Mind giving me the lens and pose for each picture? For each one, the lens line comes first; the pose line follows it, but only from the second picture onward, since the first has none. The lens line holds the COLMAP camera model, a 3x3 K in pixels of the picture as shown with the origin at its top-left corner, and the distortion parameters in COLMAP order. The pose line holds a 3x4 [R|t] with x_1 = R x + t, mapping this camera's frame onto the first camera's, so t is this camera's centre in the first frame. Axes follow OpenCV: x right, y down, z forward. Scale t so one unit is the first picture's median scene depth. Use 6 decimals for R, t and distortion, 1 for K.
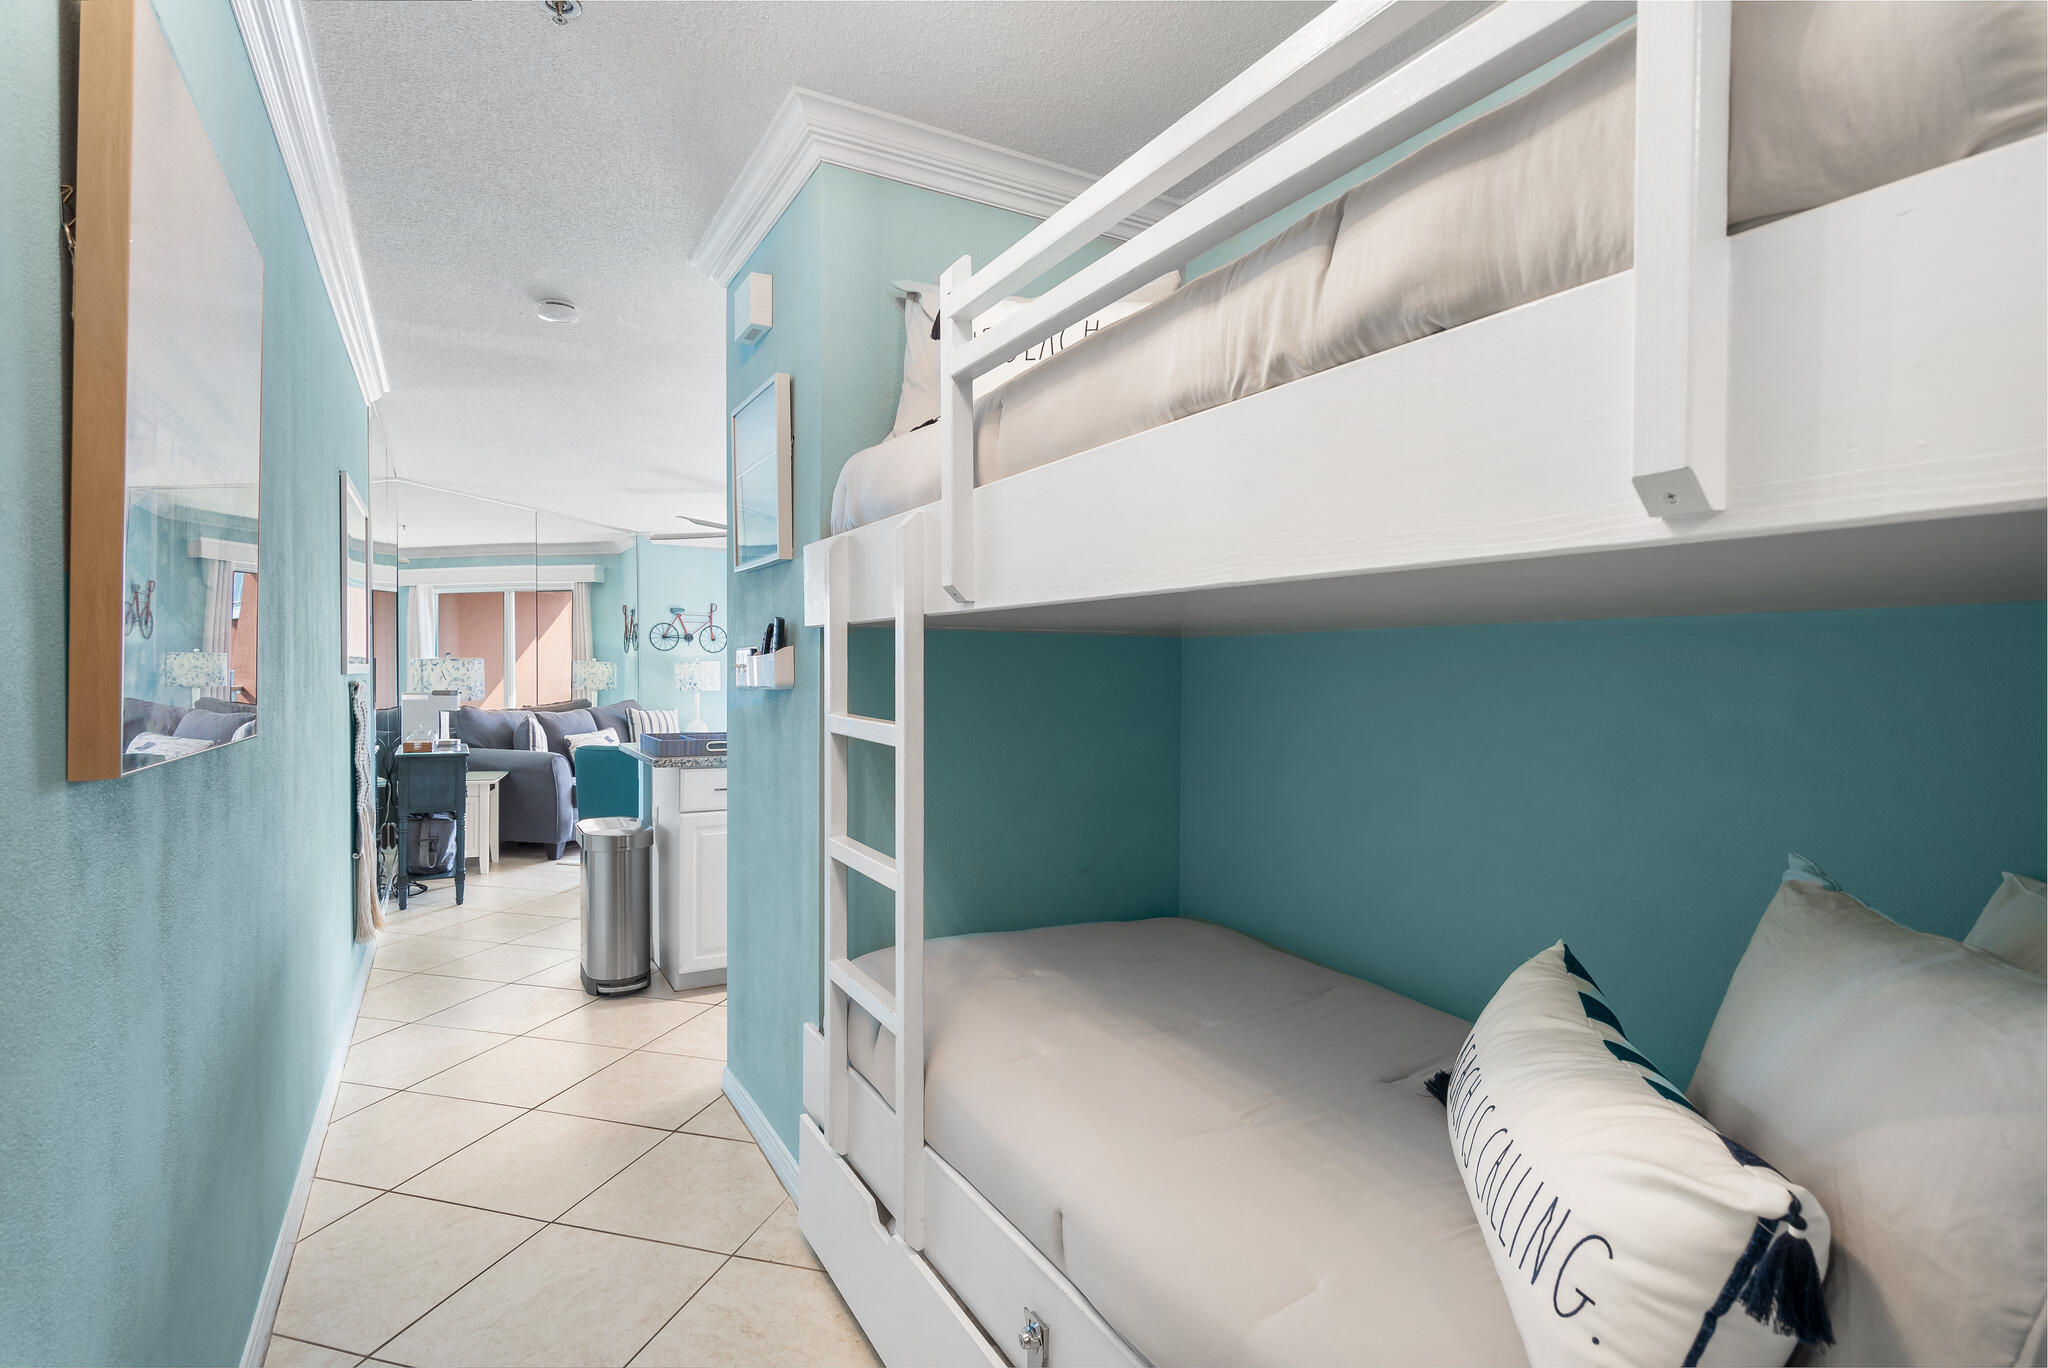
lens RADIAL K [[1018.0, 0, 1073.1], [0, 1018.0, 677.8], [0, 0, 1]] dist [-0.005813, 0.001959]
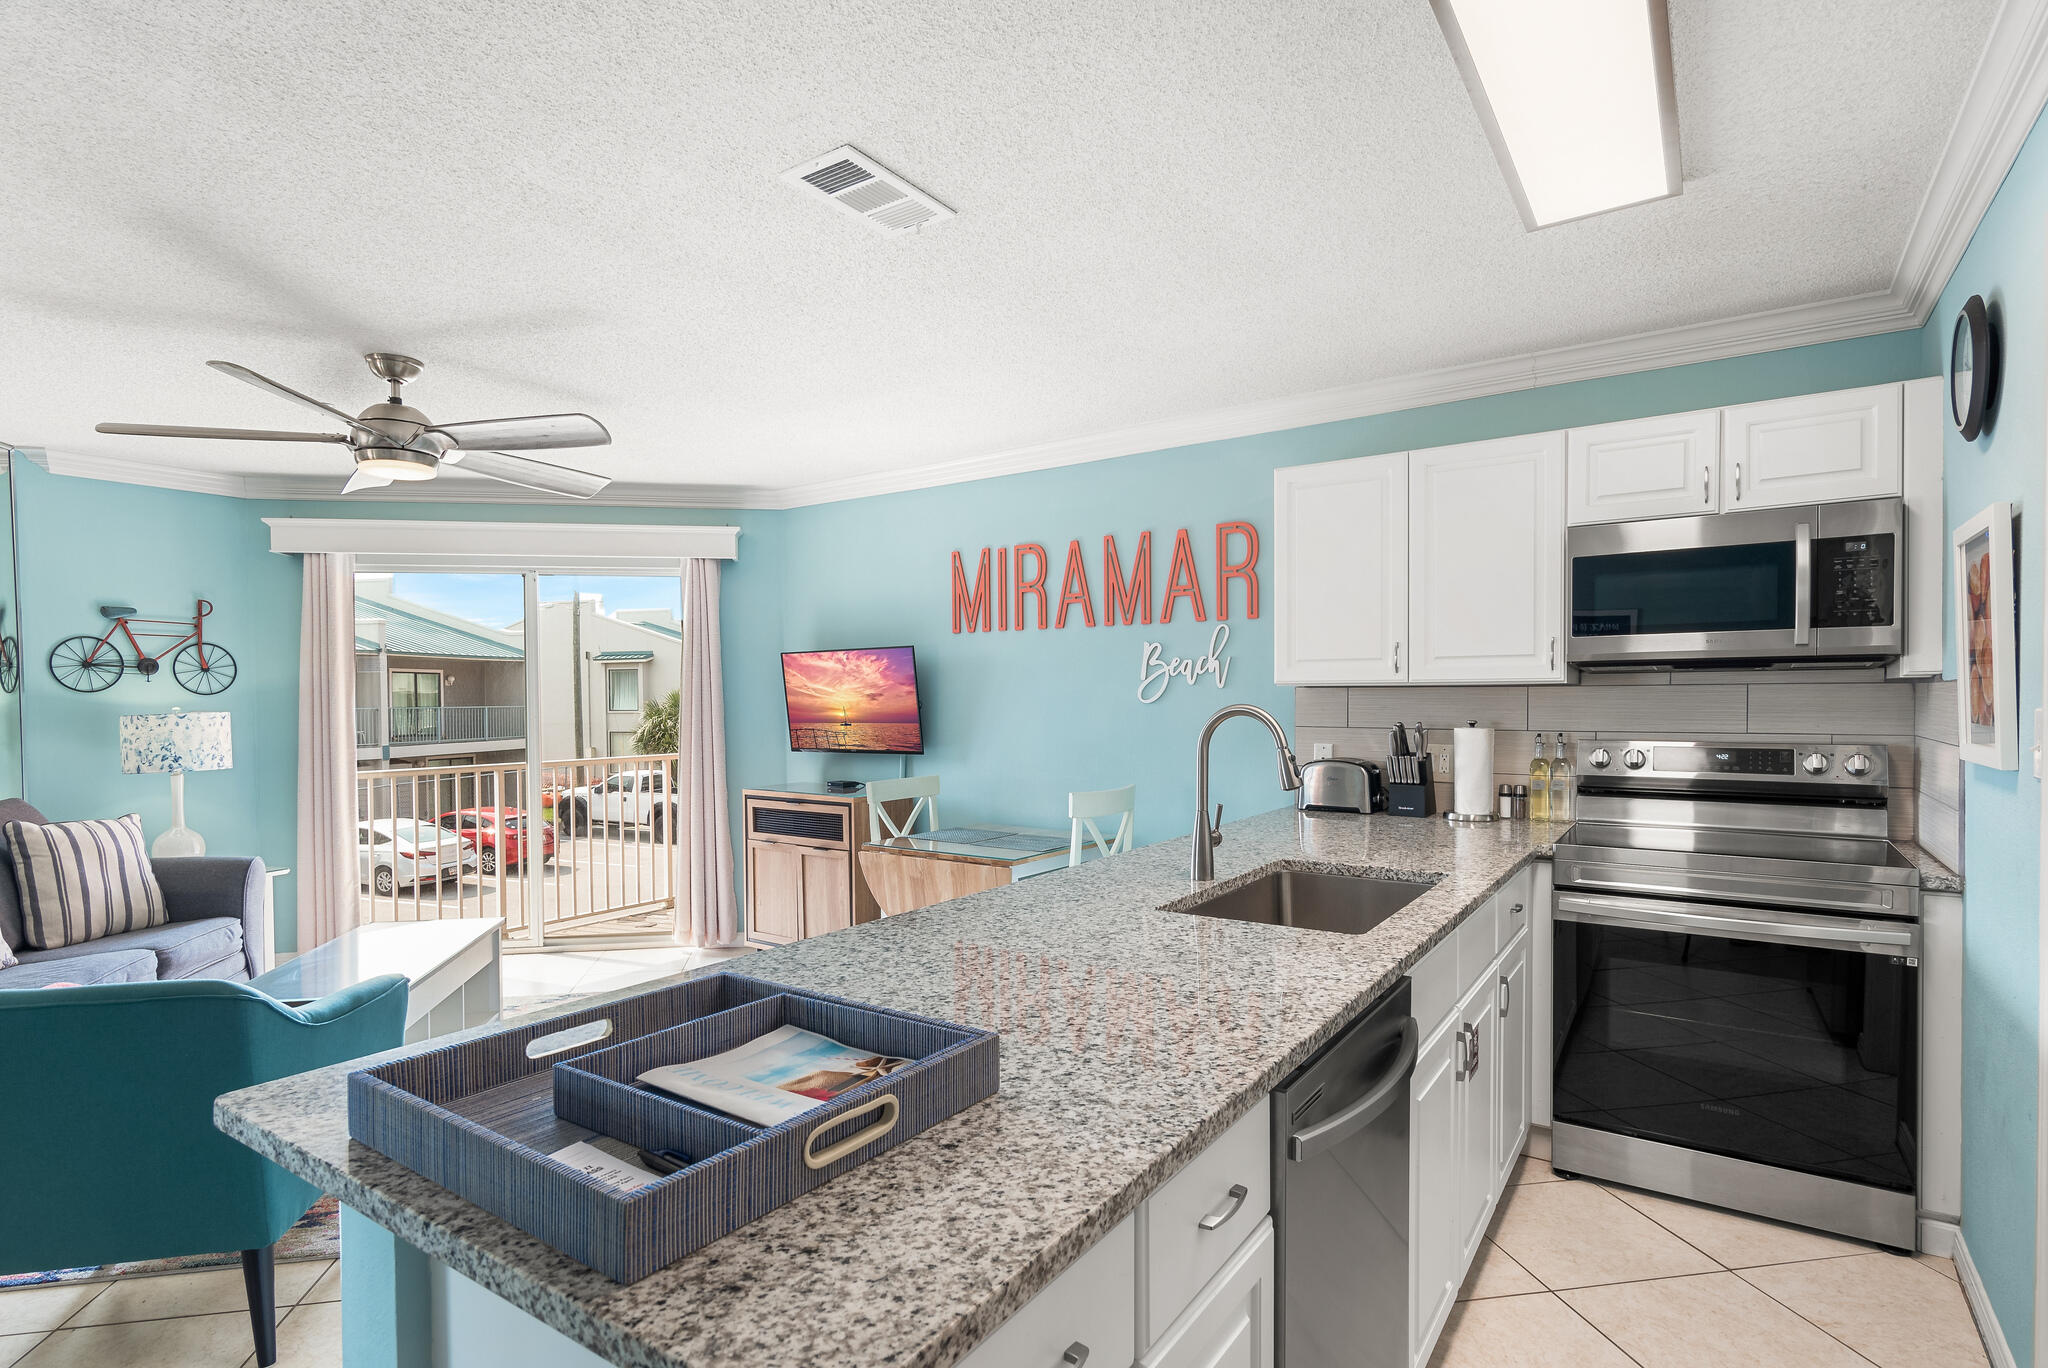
lens RADIAL K [[1018.0, 0, 1050.1], [0, 1018.0, 709.9], [0, 0, 1]] dist [-0.005813, 0.001959]
pose [[0.906971, -0.020564, 0.420691, -0.183009], [0.018235, 0.999788, 0.009558, -0.014020], [-0.420798, -0.000997, 0.907154, 0.351012]]
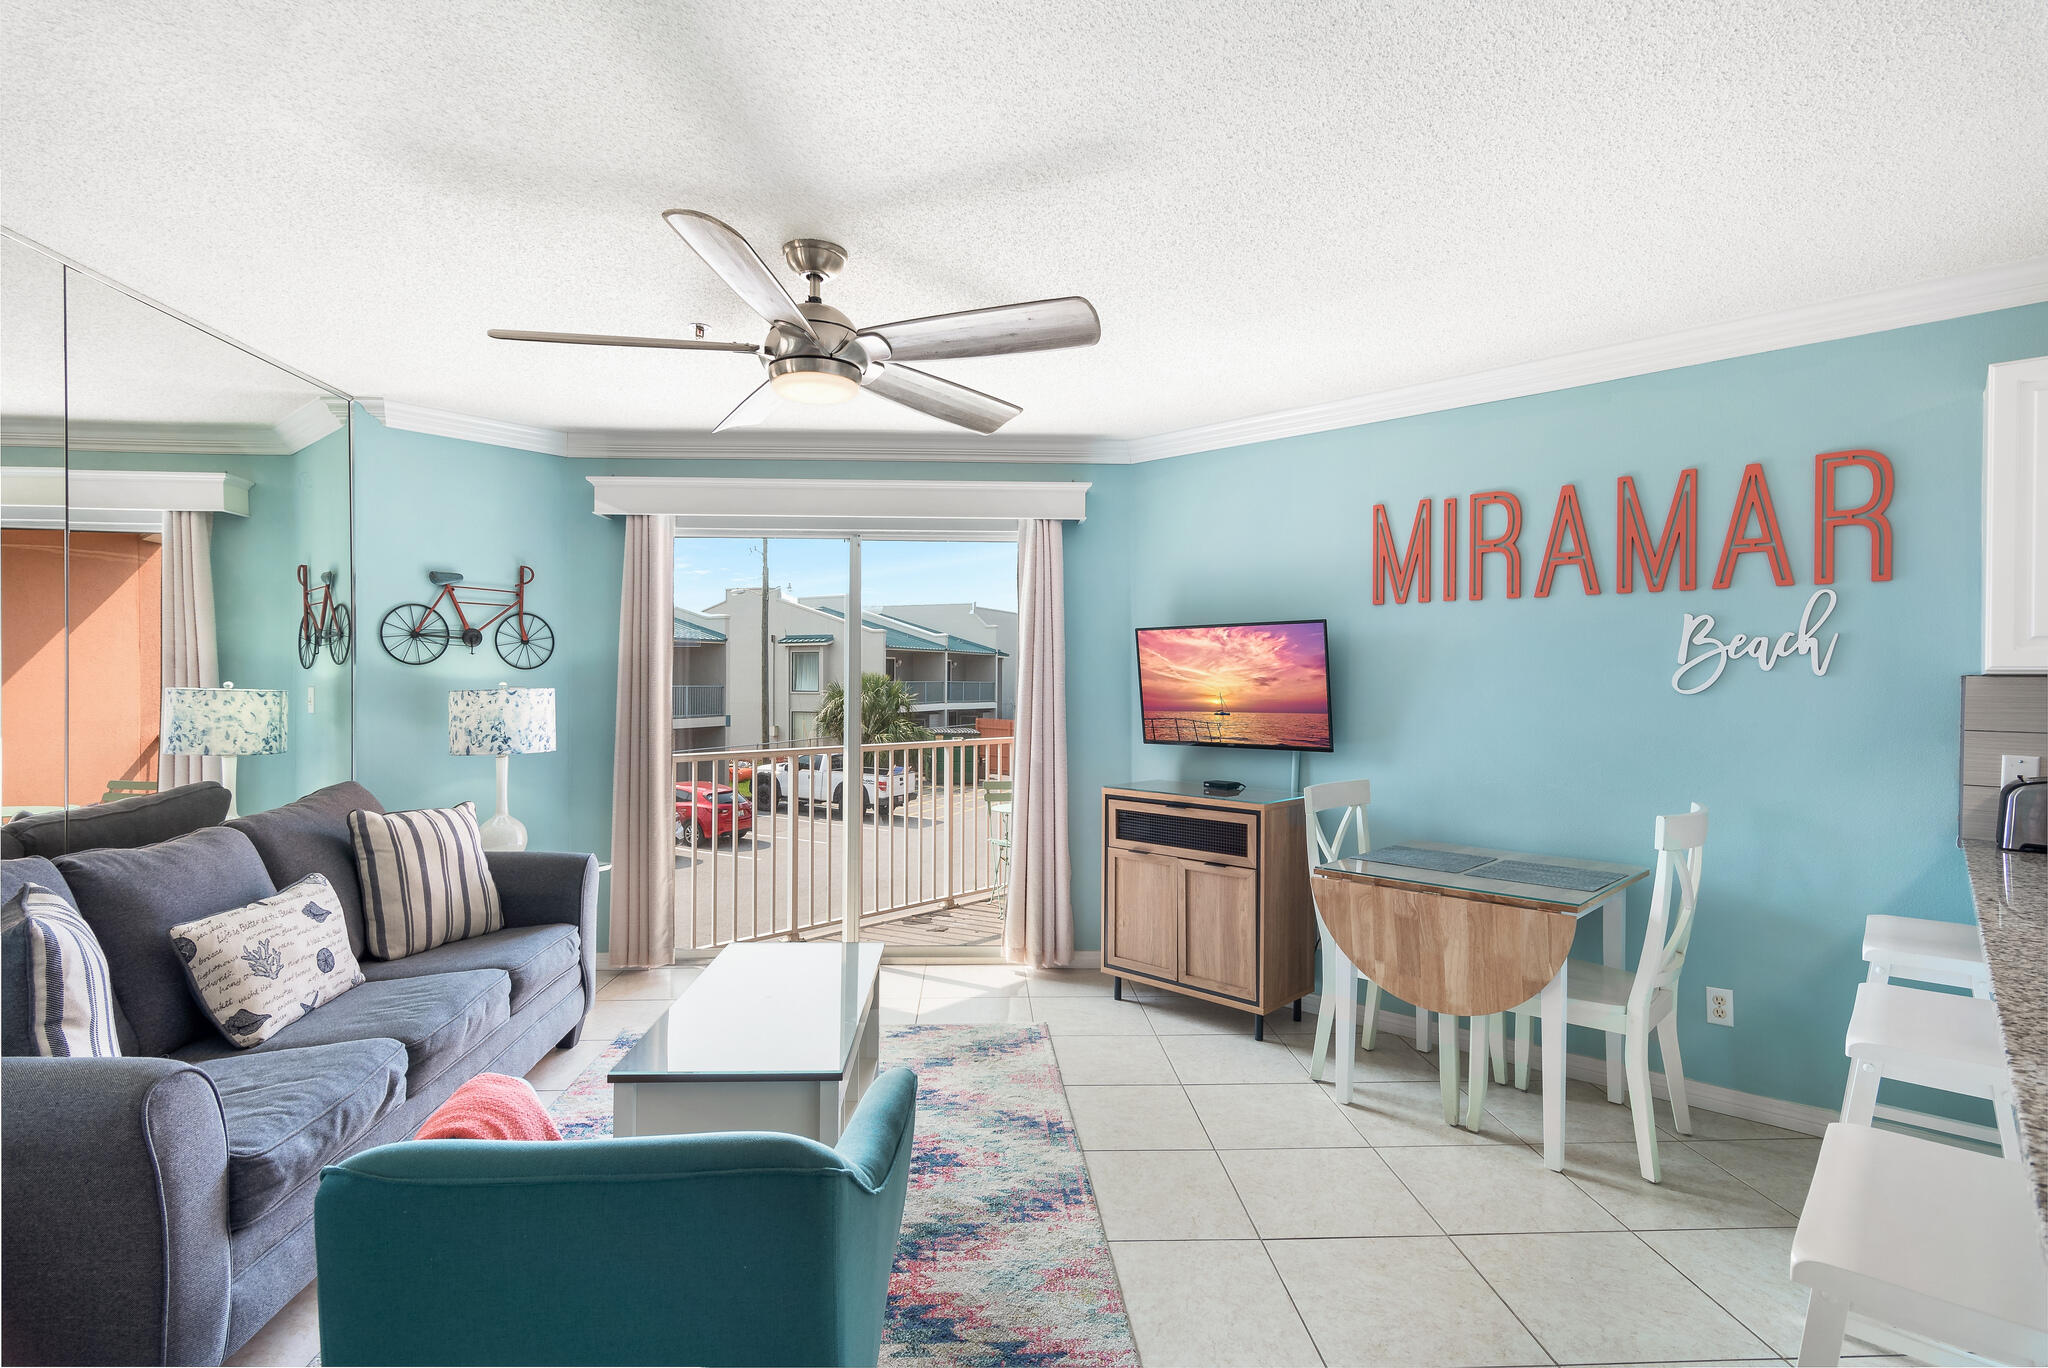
lens RADIAL K [[1018.0, 0, 1077.0], [0, 1018.0, 681.8], [0, 0, 1]] dist [-0.005813, 0.001959]
pose [[0.955609, -0.002062, 0.294632, -0.250800], [0.003999, 0.999974, -0.005972, -0.014951], [-0.294612, 0.006886, 0.955592, 0.474626]]
